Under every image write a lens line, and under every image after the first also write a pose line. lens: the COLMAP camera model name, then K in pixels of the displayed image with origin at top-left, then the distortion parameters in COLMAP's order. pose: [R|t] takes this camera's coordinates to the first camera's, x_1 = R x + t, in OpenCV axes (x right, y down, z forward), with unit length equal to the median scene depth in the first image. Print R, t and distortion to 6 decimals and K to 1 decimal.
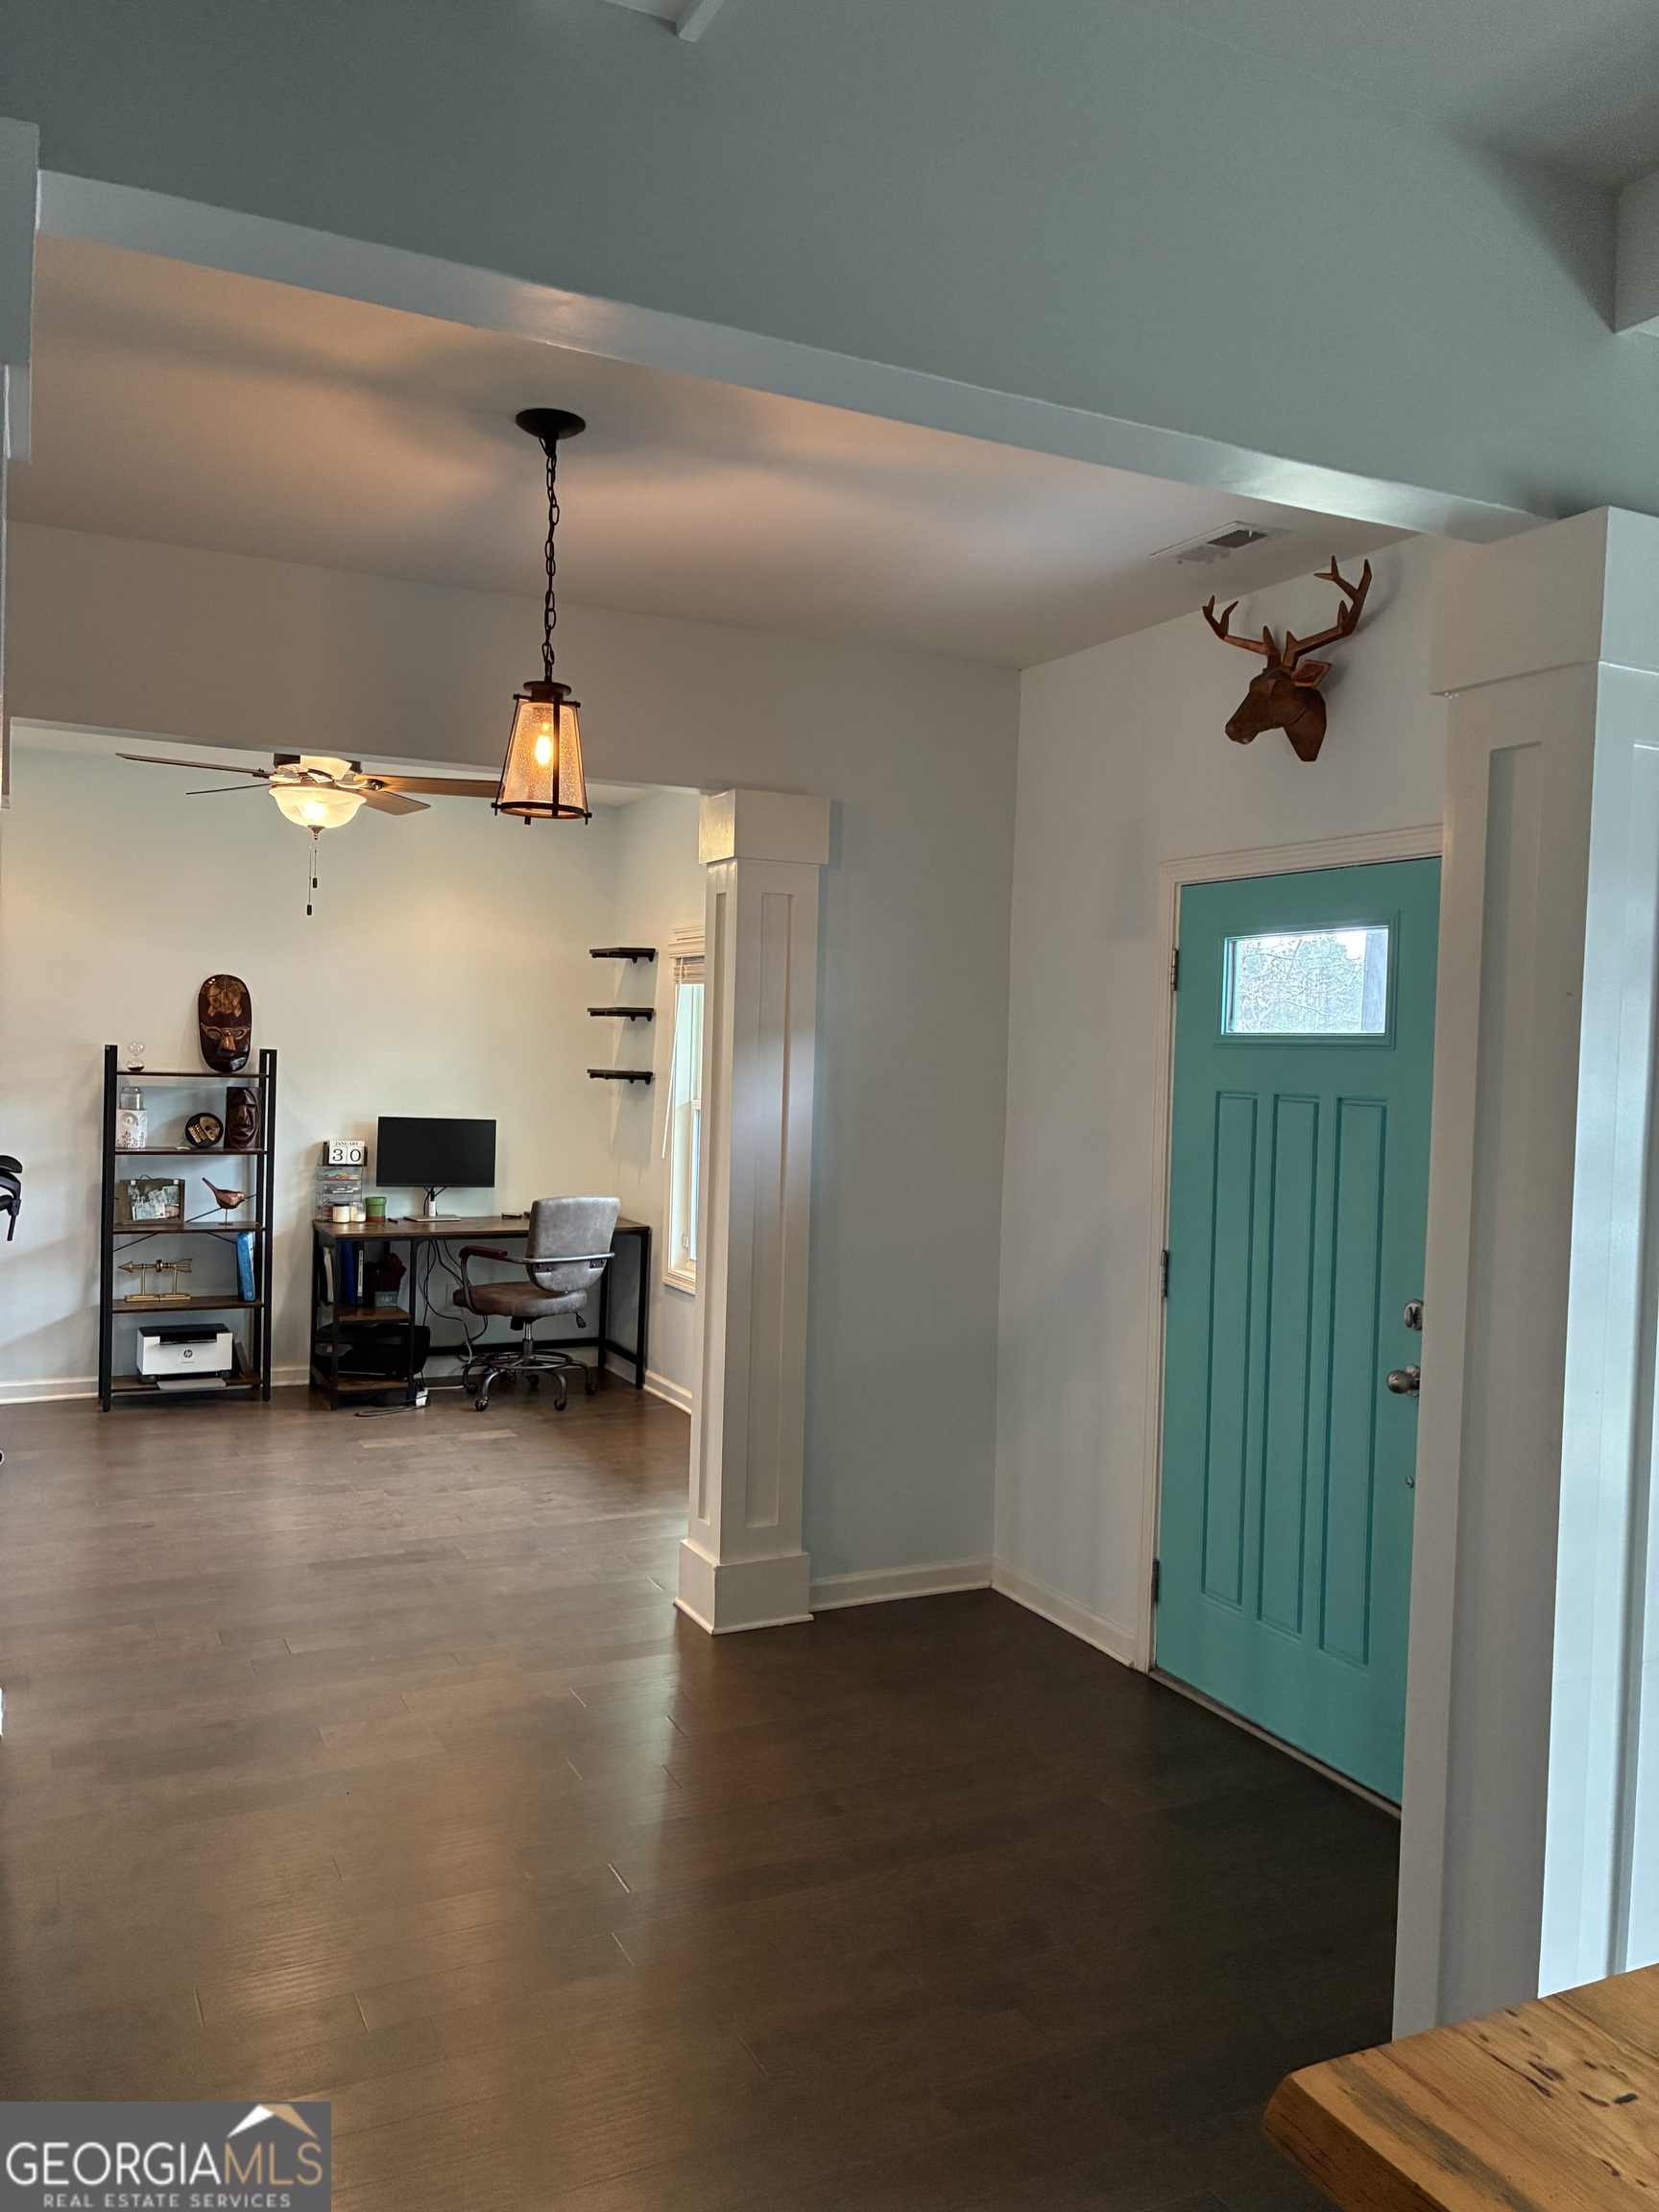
lens RADIAL K [[1681.3, 0, 820.6], [0, 1681.3, 1094.2], [0, 0, 1]] dist [0.049086, -0.065605]
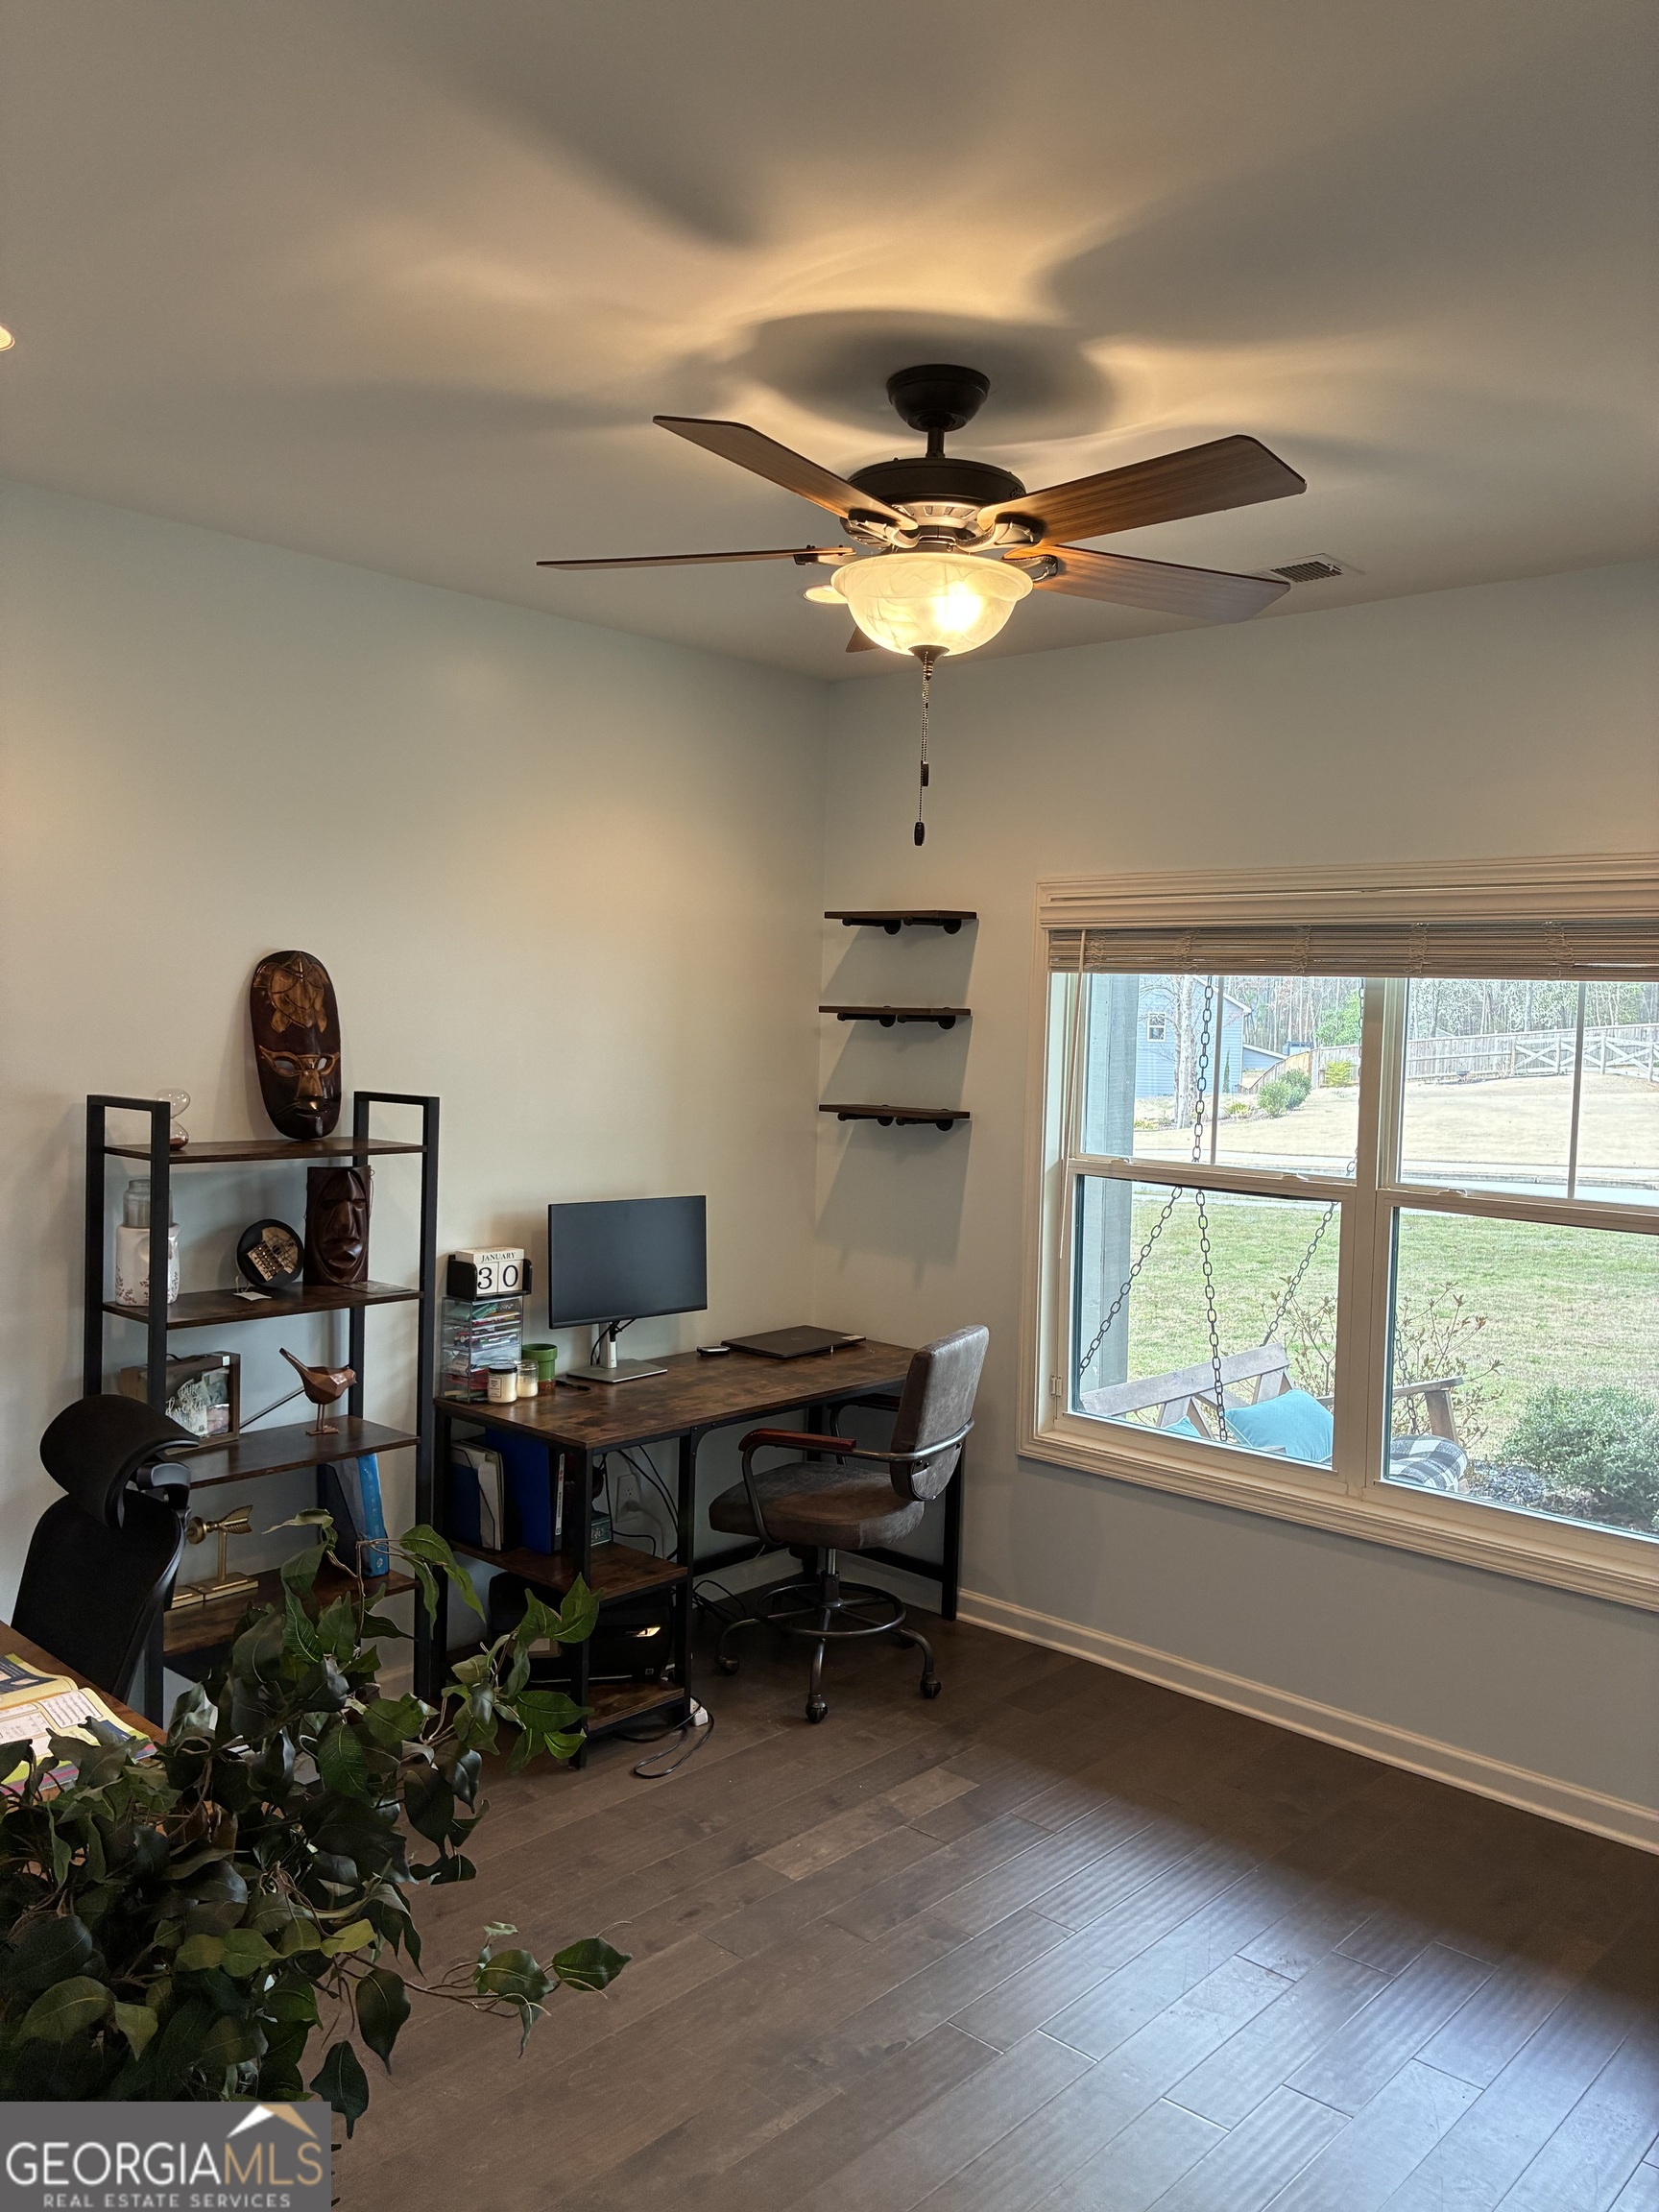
lens RADIAL K [[1681.3, 0, 820.6], [0, 1681.3, 1094.2], [0, 0, 1]] dist [0.049086, -0.065605]
pose [[0.932122, -0.021553, 0.361502, -0.394420], [0.011743, 0.999501, 0.029312, -0.040569], [-0.361953, -0.023078, 0.931911, 0.462607]]
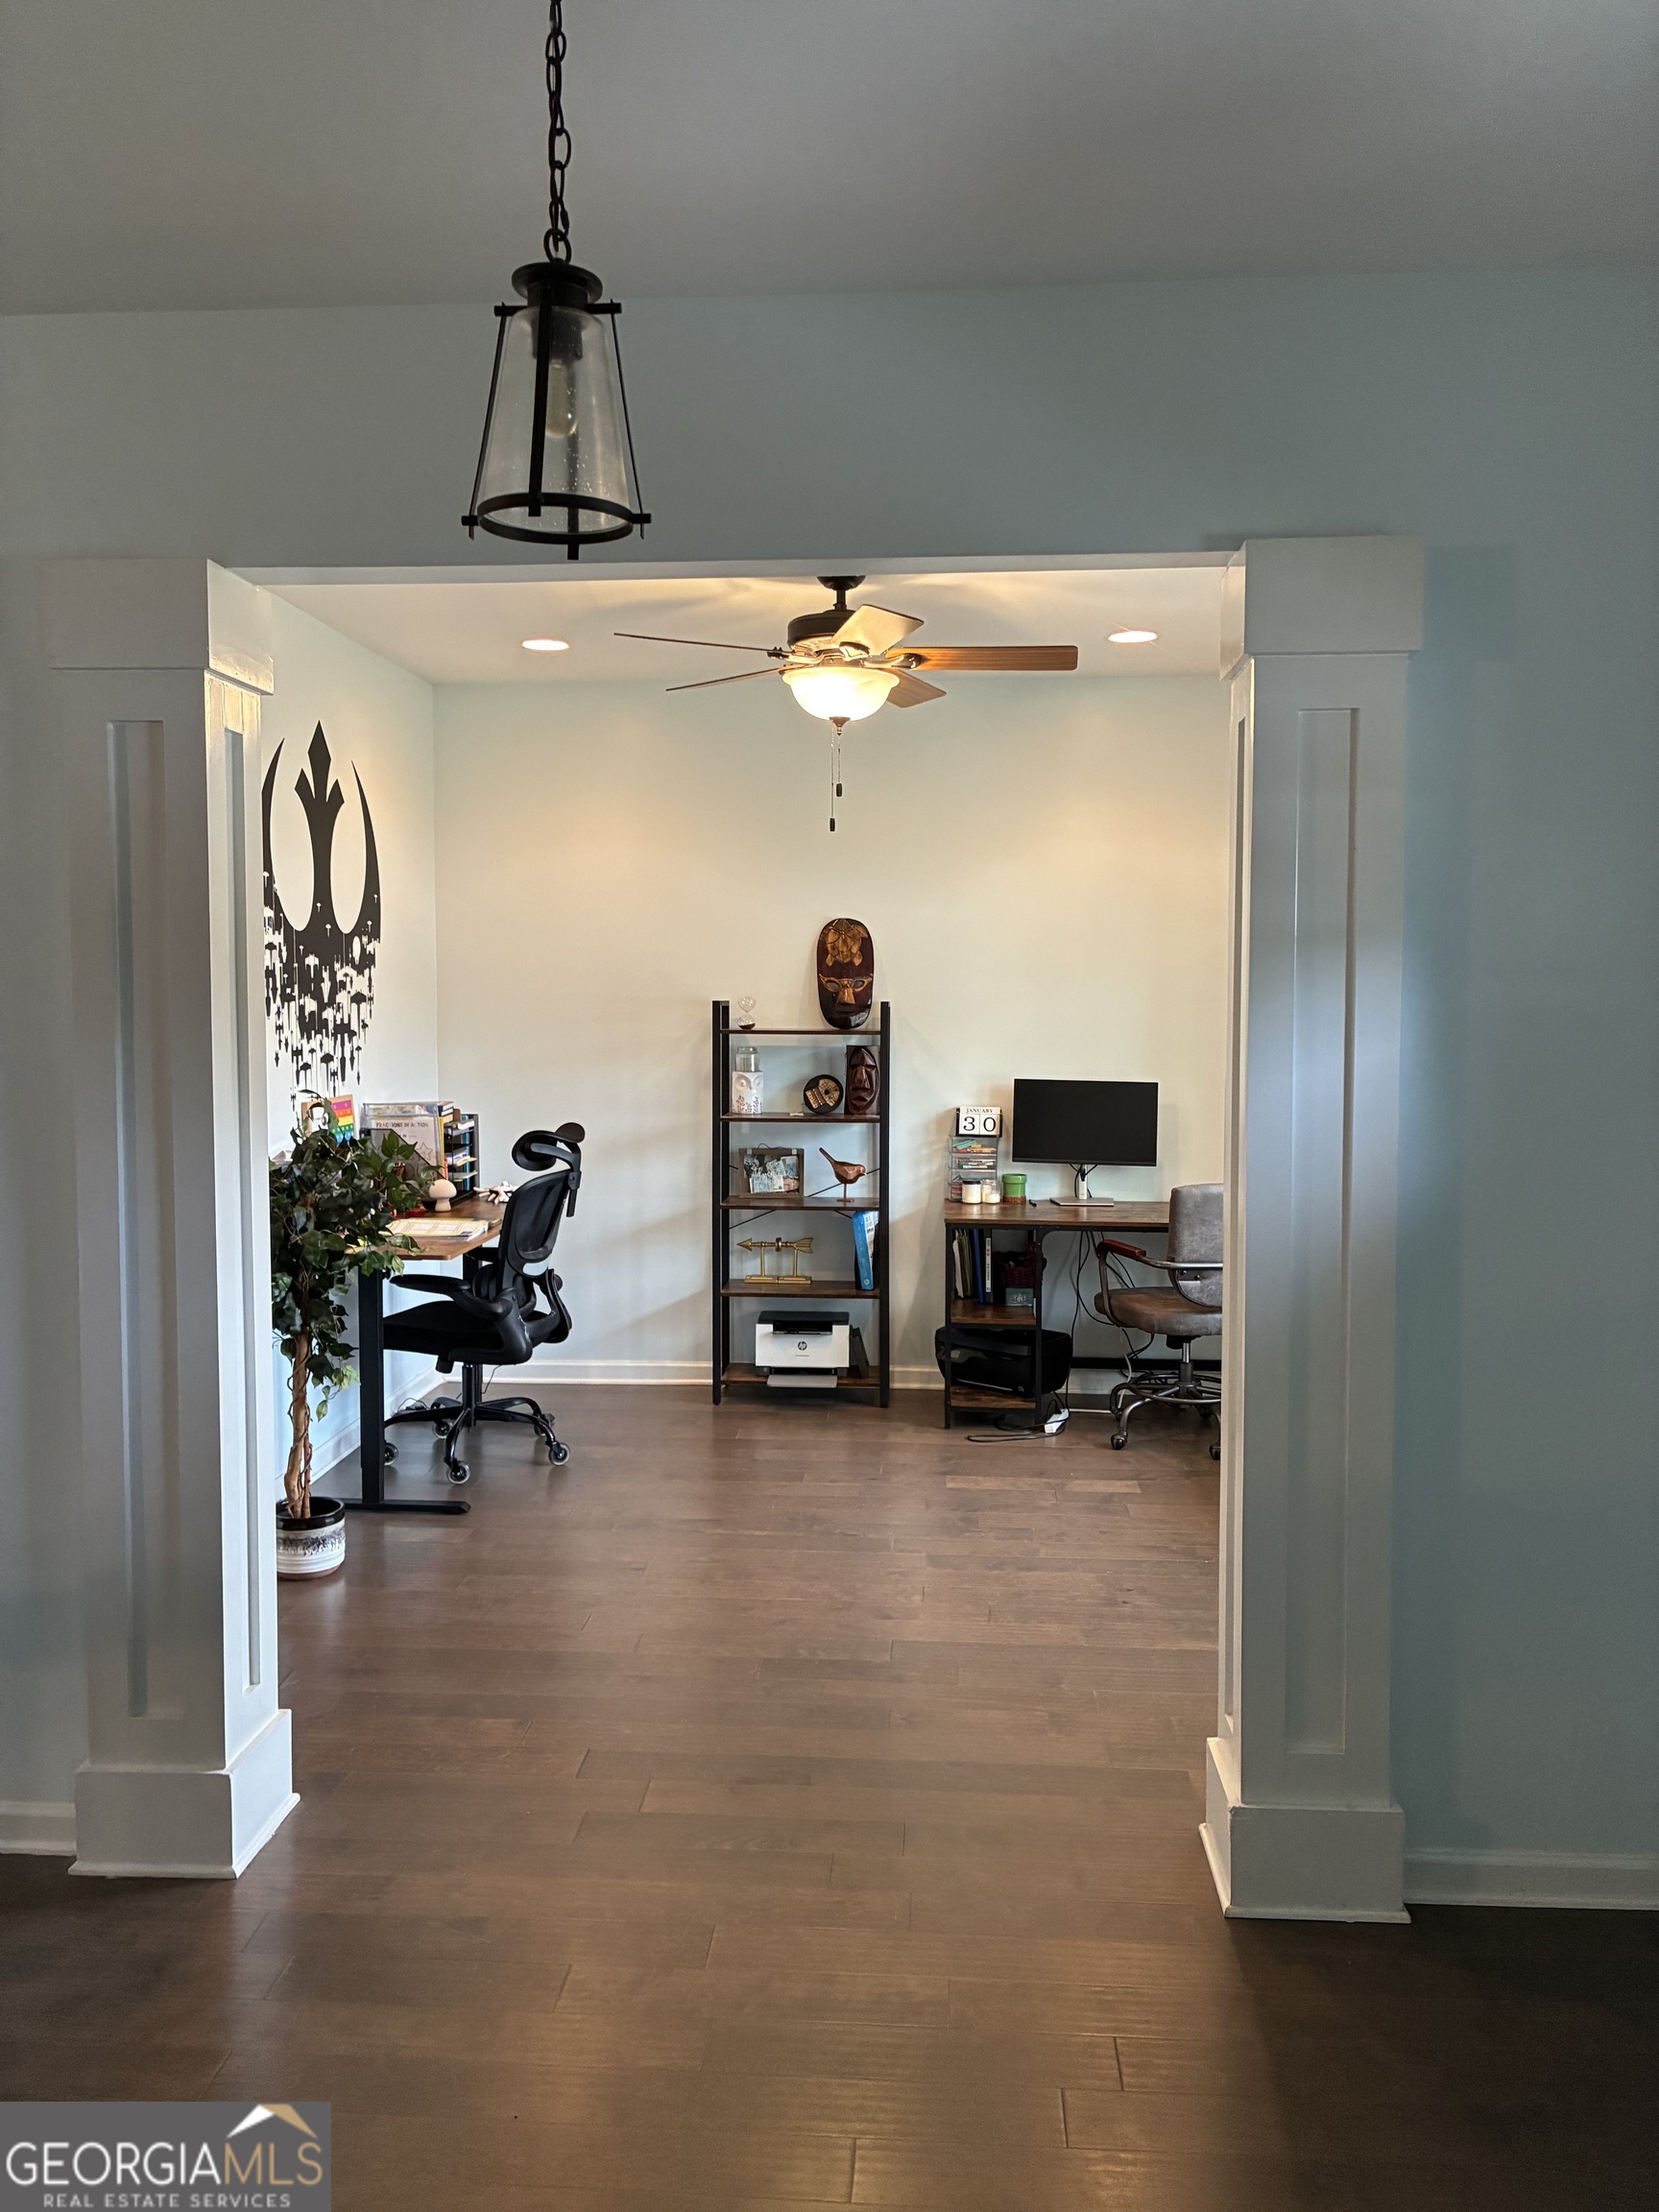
lens RADIAL K [[1675.8, 0, 801.3], [0, 1675.8, 1057.8], [0, 0, 1]] dist [0.052991, -0.071528]
pose [[0.858522, -0.006209, -0.512739, 0.077814], [0.009563, 0.999947, 0.003903, -0.001520], [0.512687, -0.008254, 0.858536, 0.237869]]
